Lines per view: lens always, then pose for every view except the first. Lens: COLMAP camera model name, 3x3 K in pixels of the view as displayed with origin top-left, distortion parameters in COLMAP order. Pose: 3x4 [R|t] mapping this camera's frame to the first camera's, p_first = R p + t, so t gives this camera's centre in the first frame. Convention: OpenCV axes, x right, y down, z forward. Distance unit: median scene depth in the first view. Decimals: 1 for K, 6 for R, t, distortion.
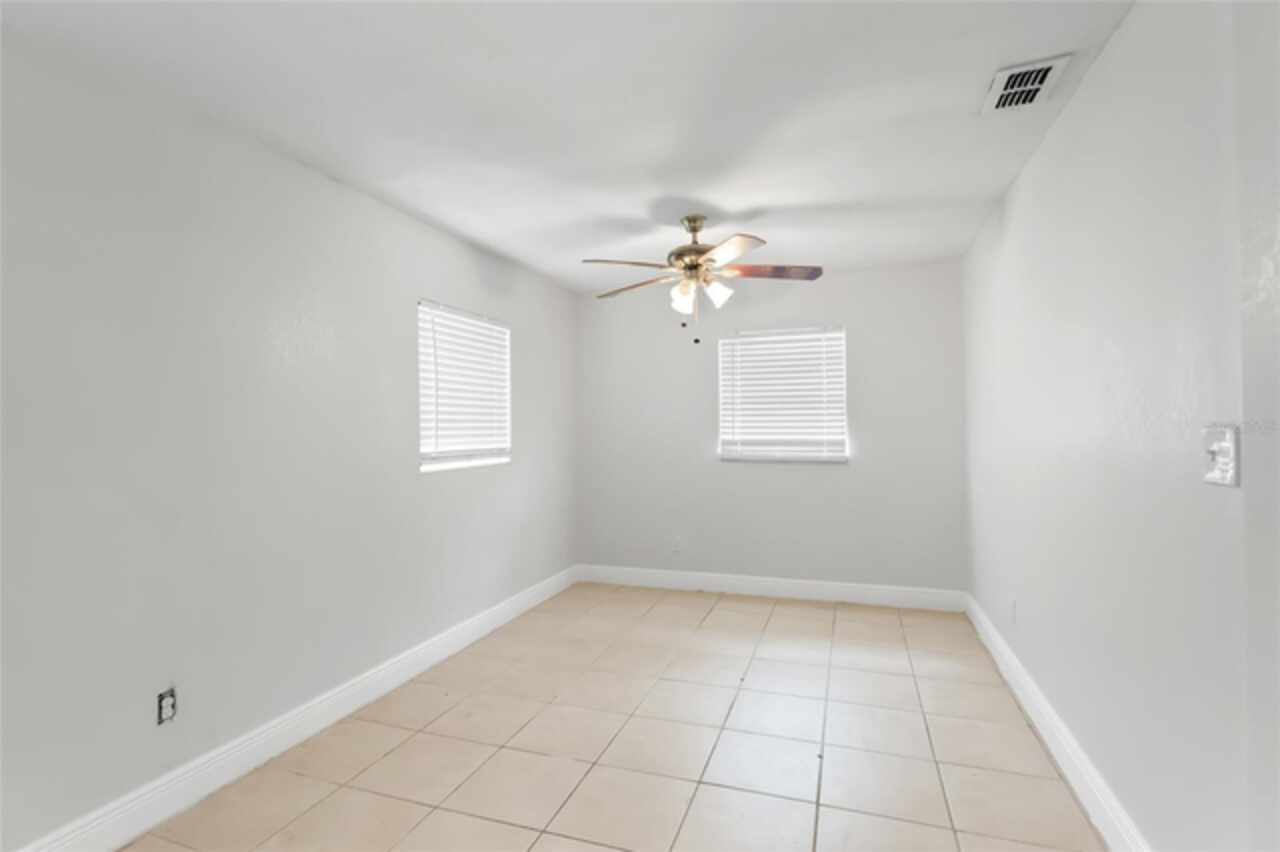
lens RADIAL K [[607.9, 0, 641.7], [0, 607.9, 409.7], [0, 0, 1]] dist [-0.000176, 0.000124]
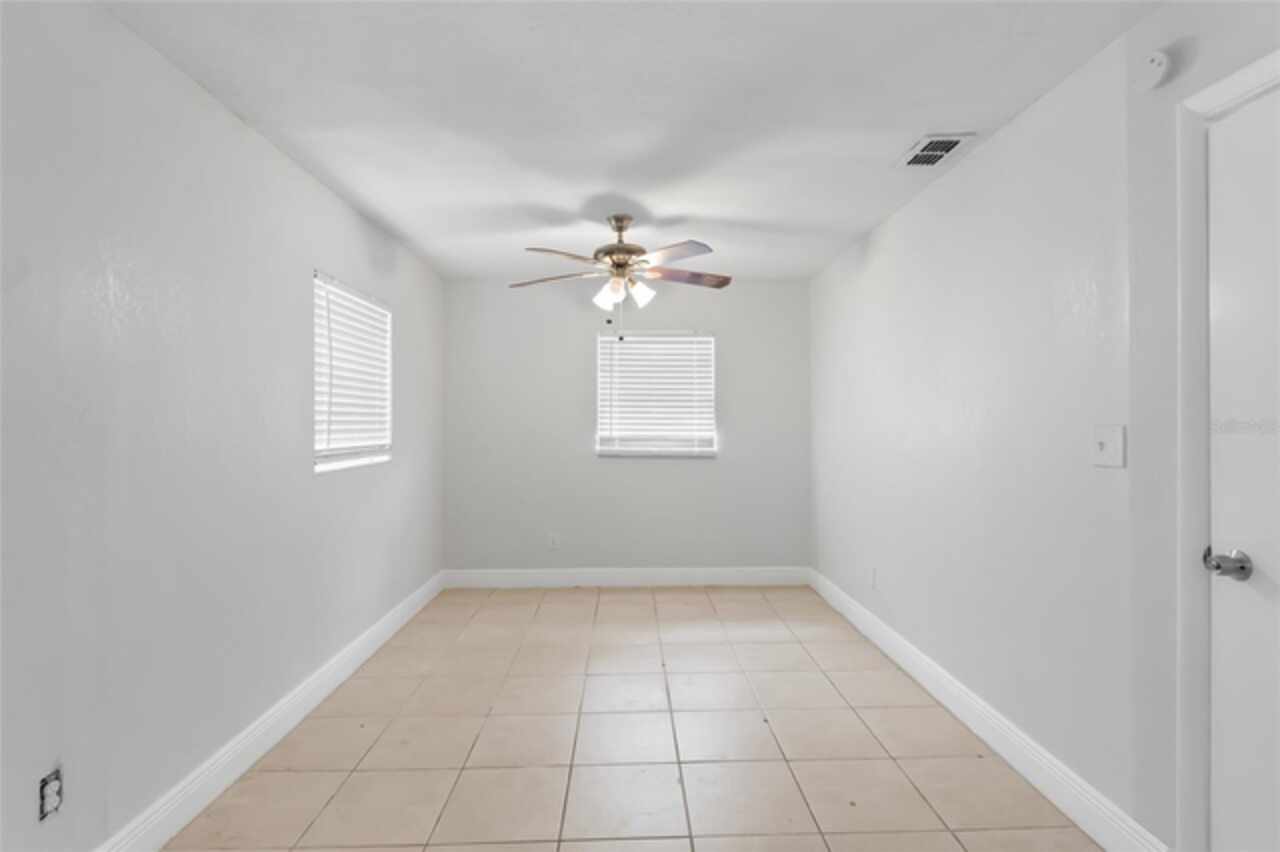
lens RADIAL K [[615.0, 0, 640.0], [0, 615.0, 405.2], [0, 0, 1]] dist [-0.002178, 0.001220]
pose [[0.932164, 0.019105, 0.361531, -0.243648], [-0.018445, 0.999816, -0.005277, 0.003562], [-0.361565, -0.001749, 0.932345, 0.027407]]
